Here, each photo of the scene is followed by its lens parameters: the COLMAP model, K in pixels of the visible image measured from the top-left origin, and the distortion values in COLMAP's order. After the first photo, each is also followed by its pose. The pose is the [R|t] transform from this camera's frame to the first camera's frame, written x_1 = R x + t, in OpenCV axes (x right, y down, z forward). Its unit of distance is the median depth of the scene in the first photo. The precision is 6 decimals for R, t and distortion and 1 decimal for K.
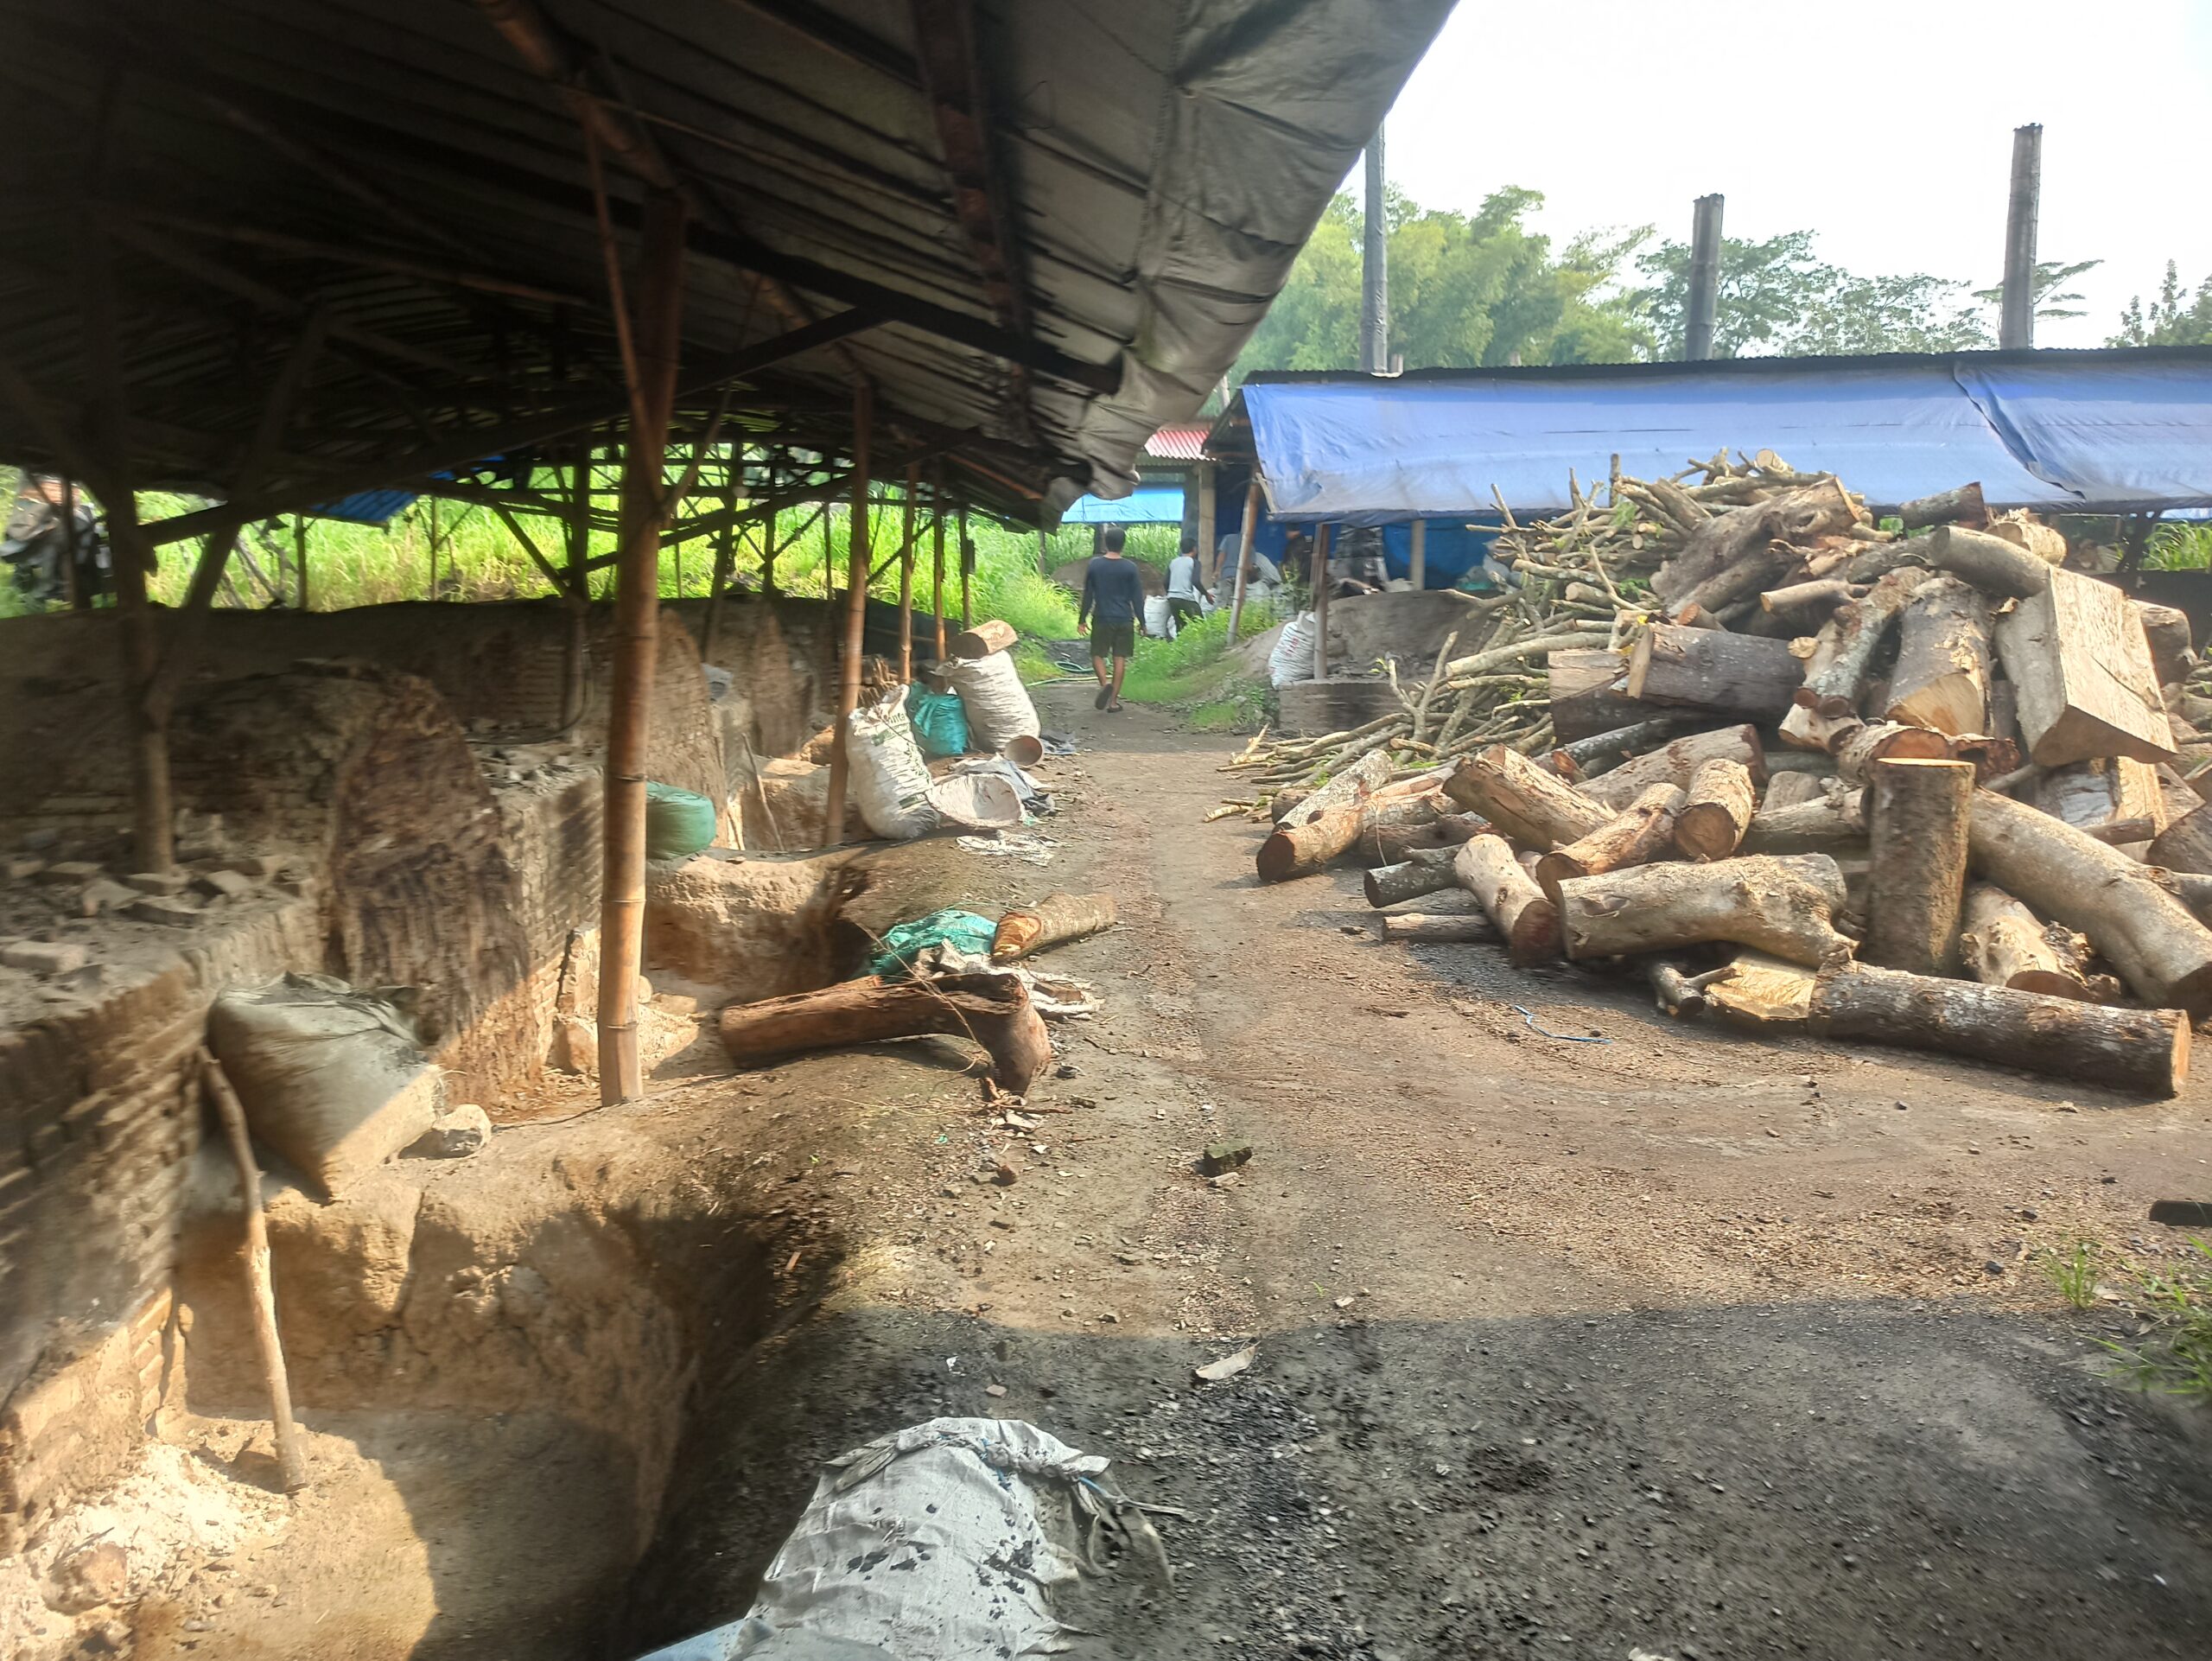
lens RADIAL K [[1659.5, 0, 1105.5], [0, 1659.5, 850.5], [0, 0, 1]] dist [0.057308, -0.062928]
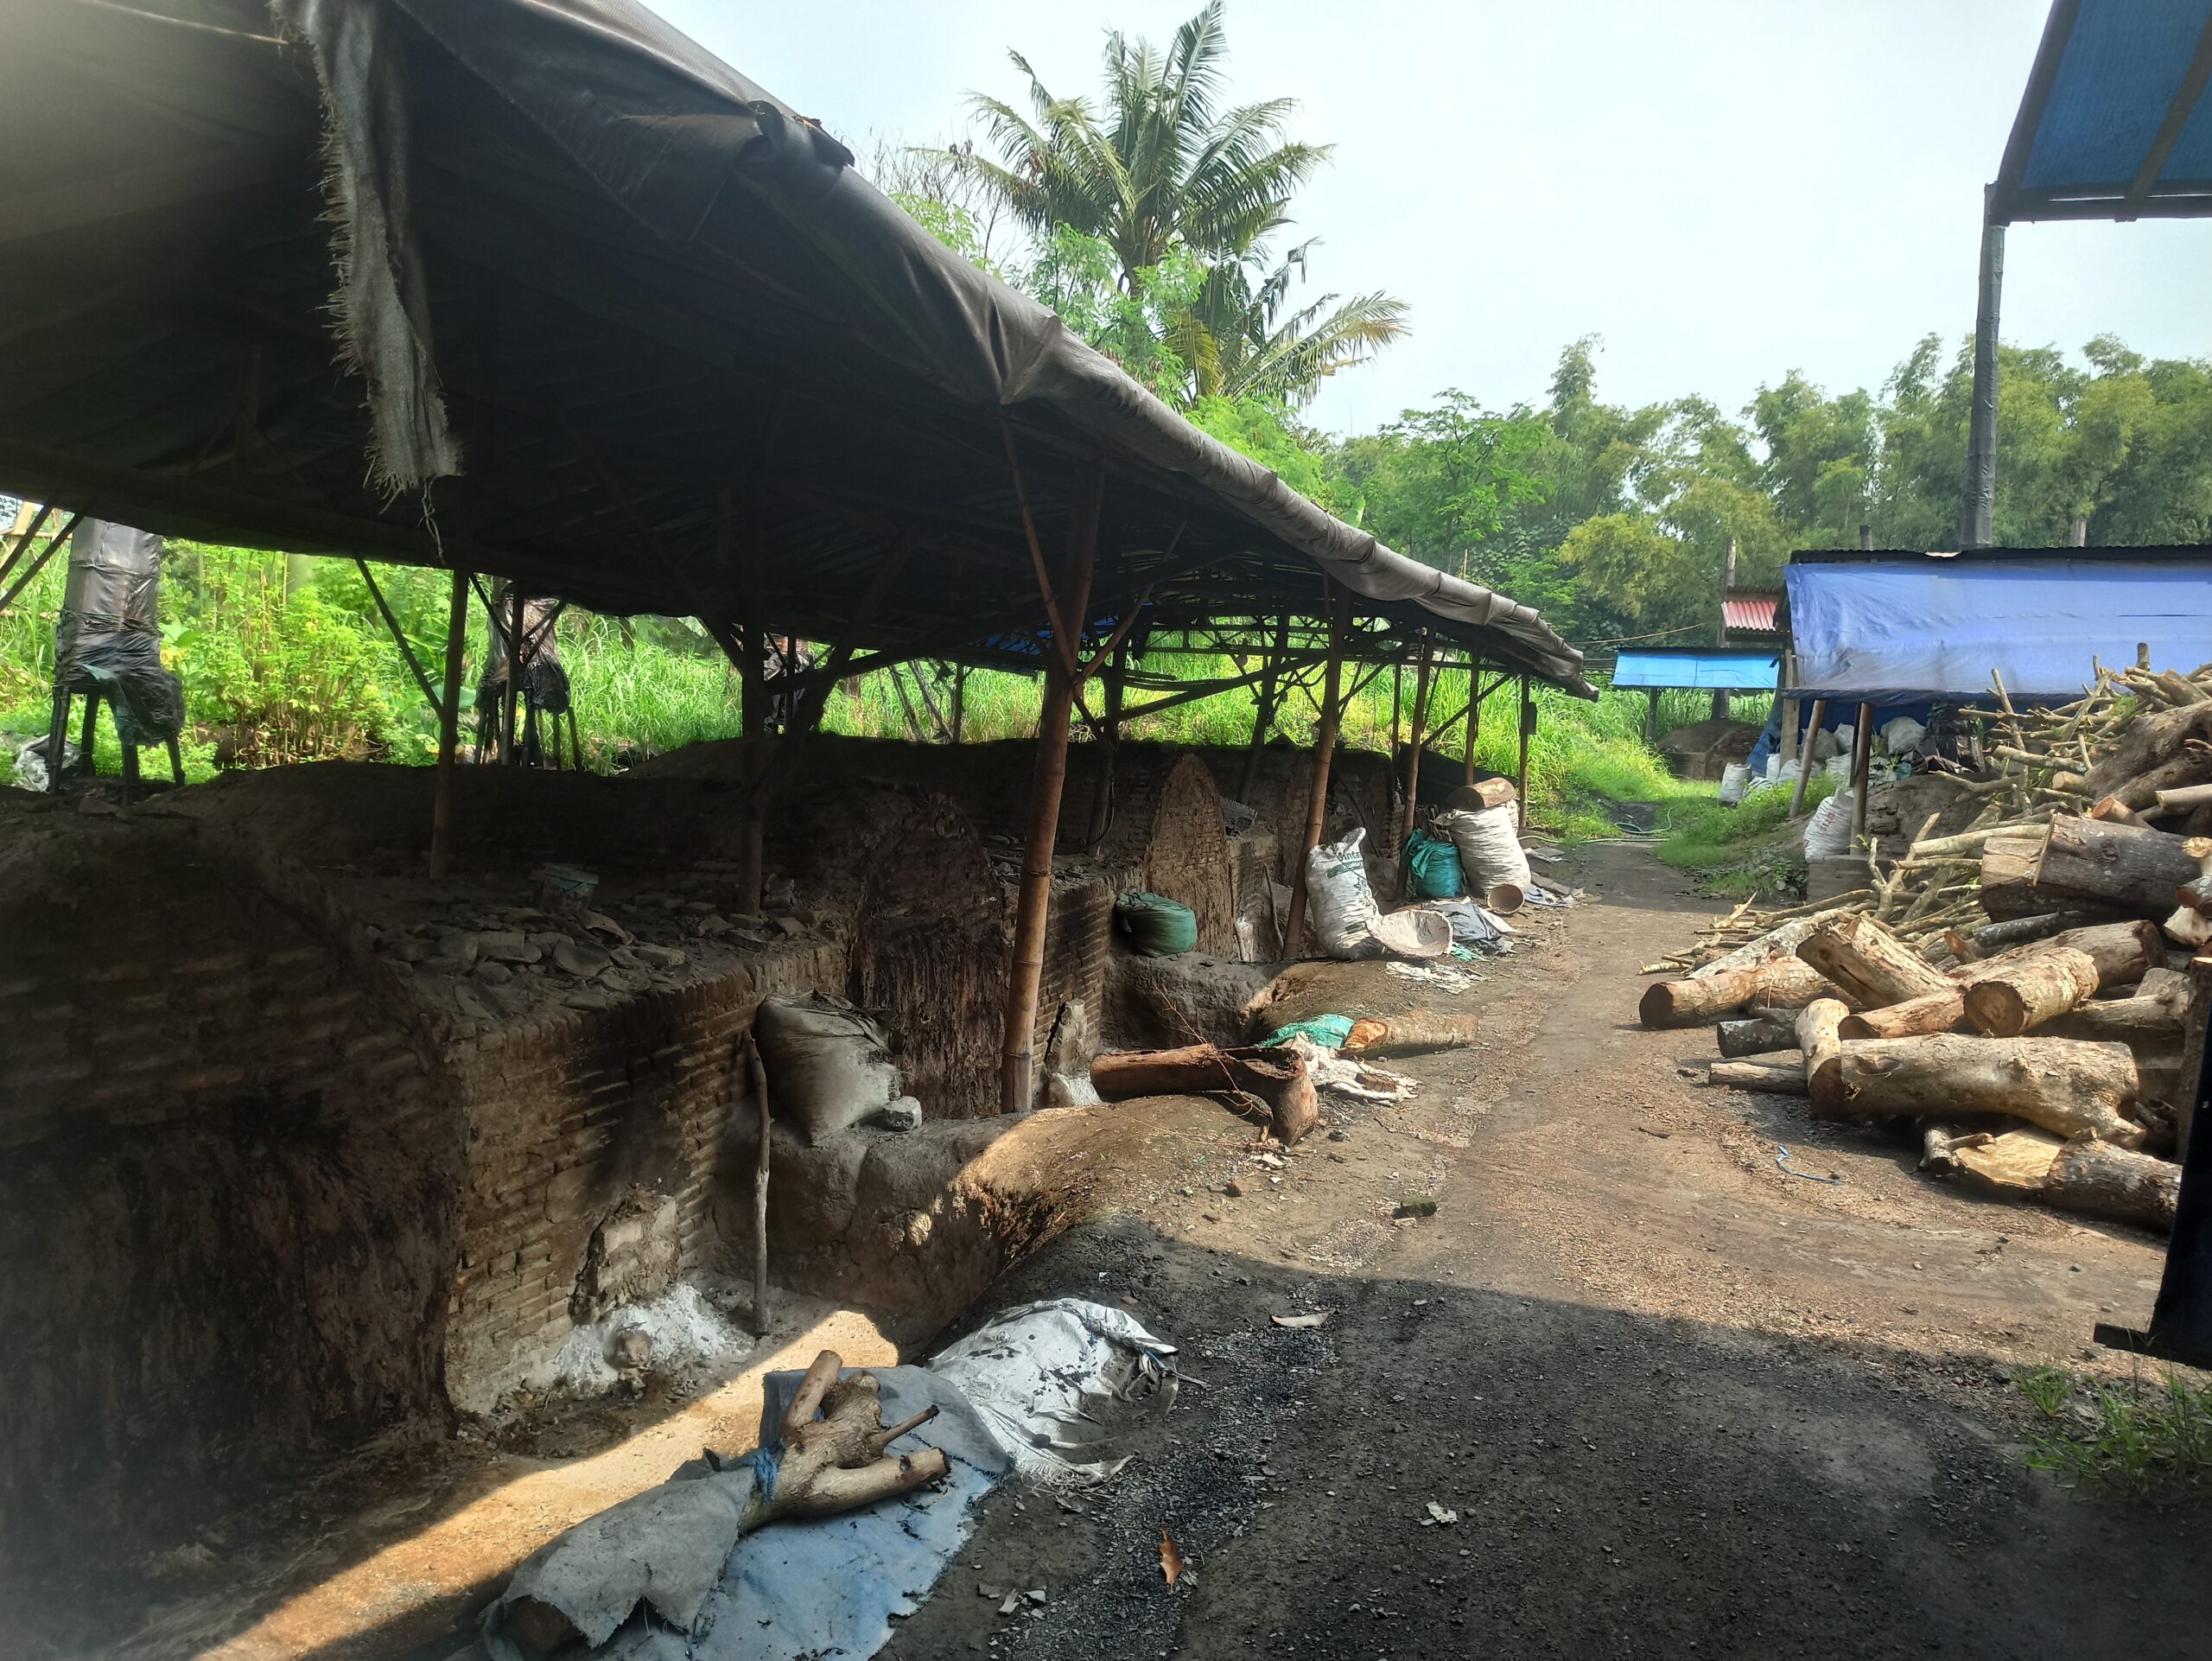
lens RADIAL K [[1622.7, 0, 1093.5], [0, 1622.7, 866.9], [0, 0, 1]] dist [0.057880, -0.053999]
pose [[0.923719, 0.075861, -0.375483, 0.180440], [-0.104618, 0.992891, -0.056769, 0.015300], [0.368508, 0.091721, 0.925089, -0.155468]]
